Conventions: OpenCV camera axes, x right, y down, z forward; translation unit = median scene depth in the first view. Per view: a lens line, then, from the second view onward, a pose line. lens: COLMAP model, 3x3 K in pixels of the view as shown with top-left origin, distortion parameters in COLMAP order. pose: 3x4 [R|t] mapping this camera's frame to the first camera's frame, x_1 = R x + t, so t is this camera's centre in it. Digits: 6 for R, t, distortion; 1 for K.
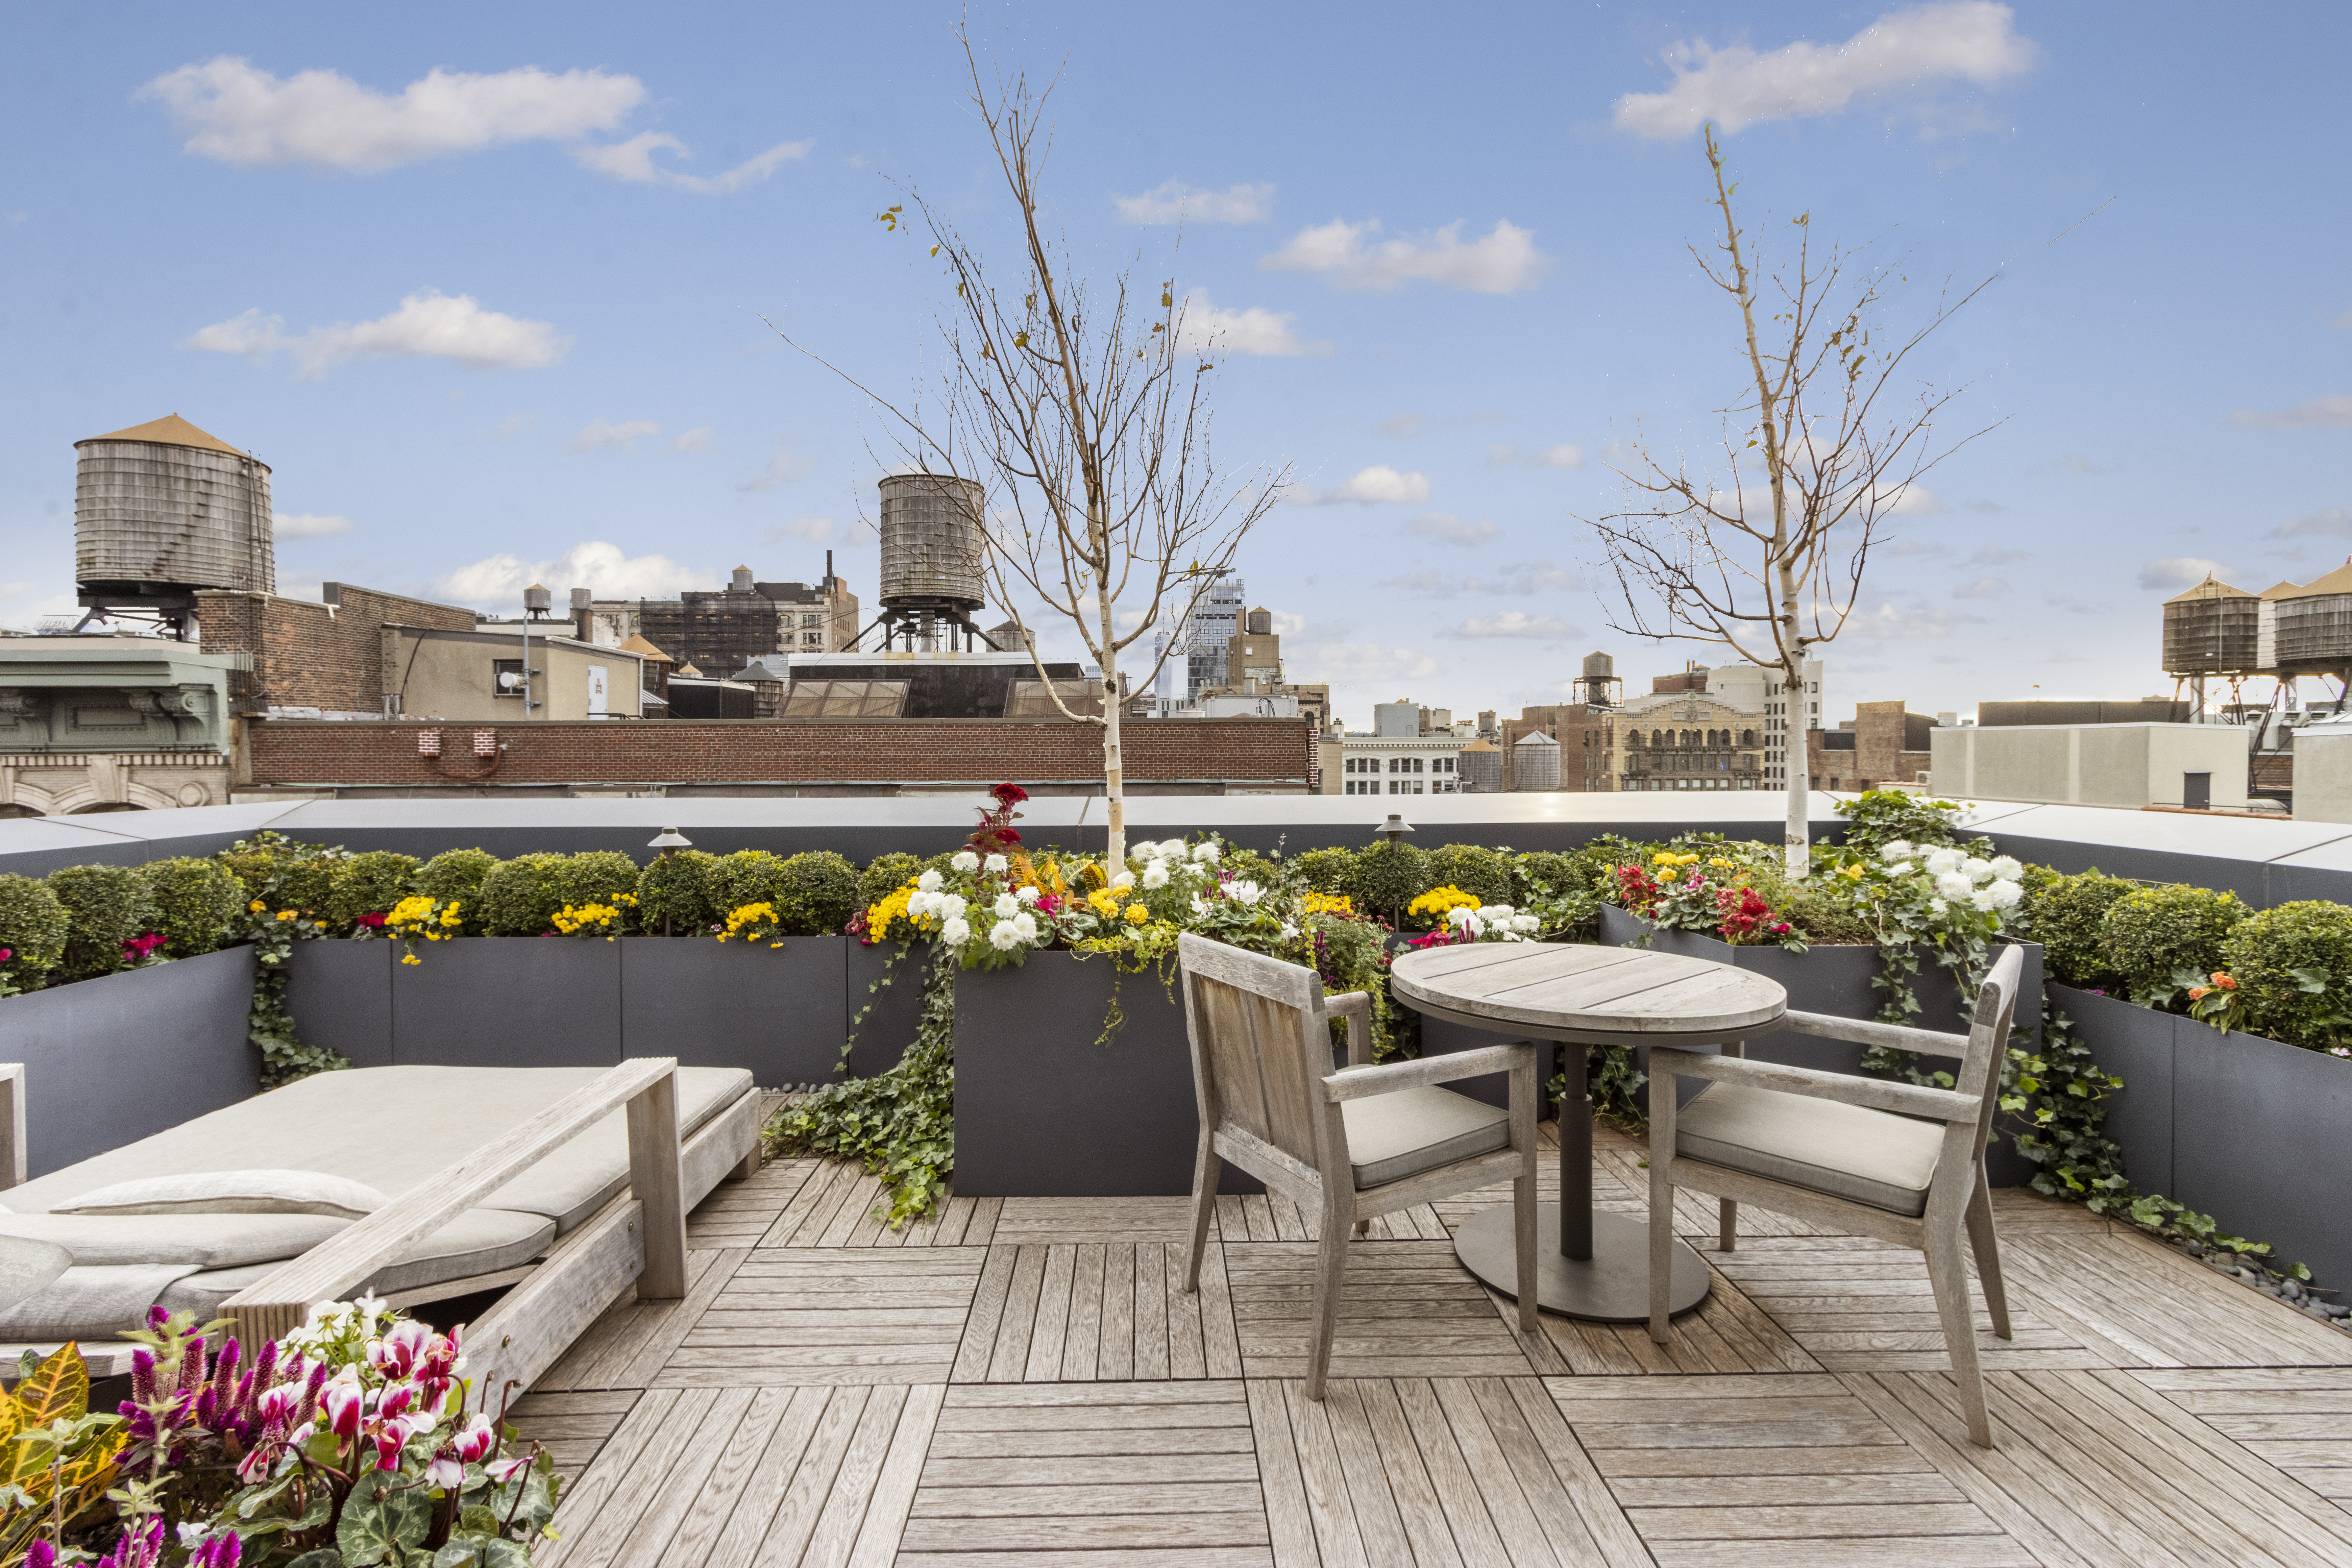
lens RADIAL K [[1091.8, 0, 1171.4], [0, 1091.8, 763.9], [0, 0, 1]] dist [0.012519, -0.003176]
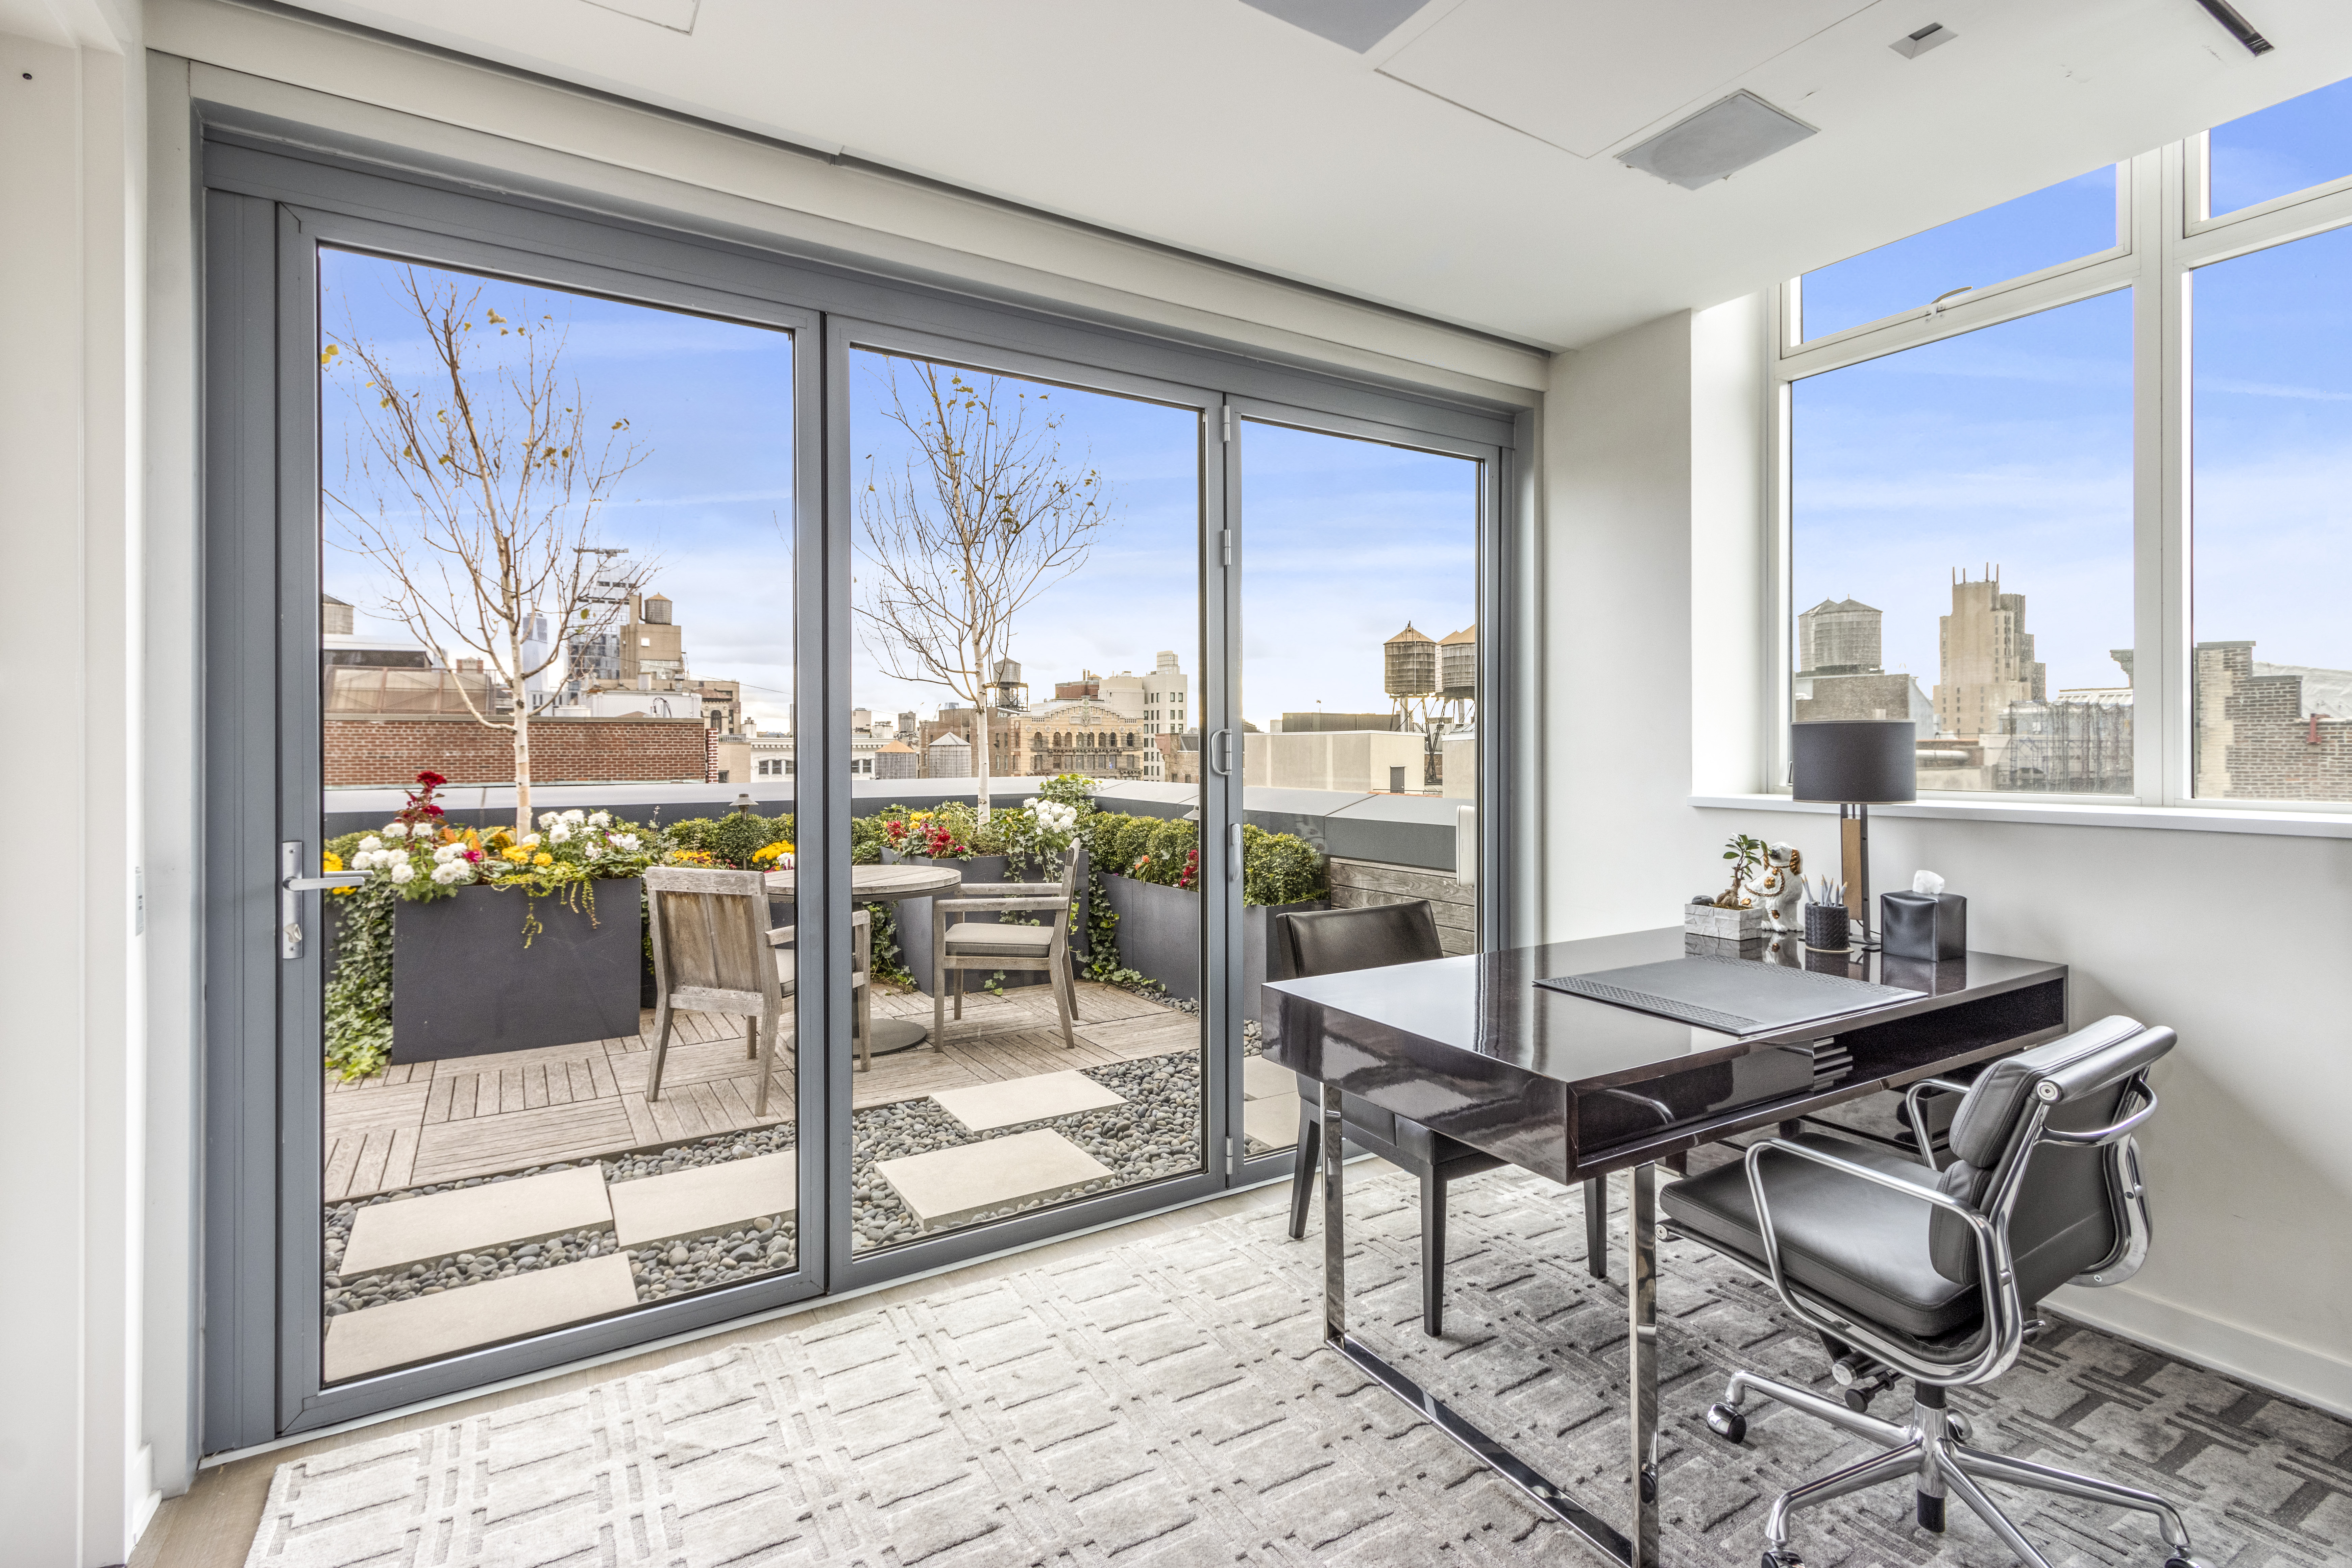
lens RADIAL K [[1091.8, 0, 1169.8], [0, 1091.8, 745.4], [0, 0, 1]] dist [0.012519, -0.003176]
pose [[0.868975, 0.001971, 0.494852, -0.023112], [0.006748, 0.999852, -0.015831, 0.009028], [-0.494810, 0.017095, 0.868833, -0.553444]]
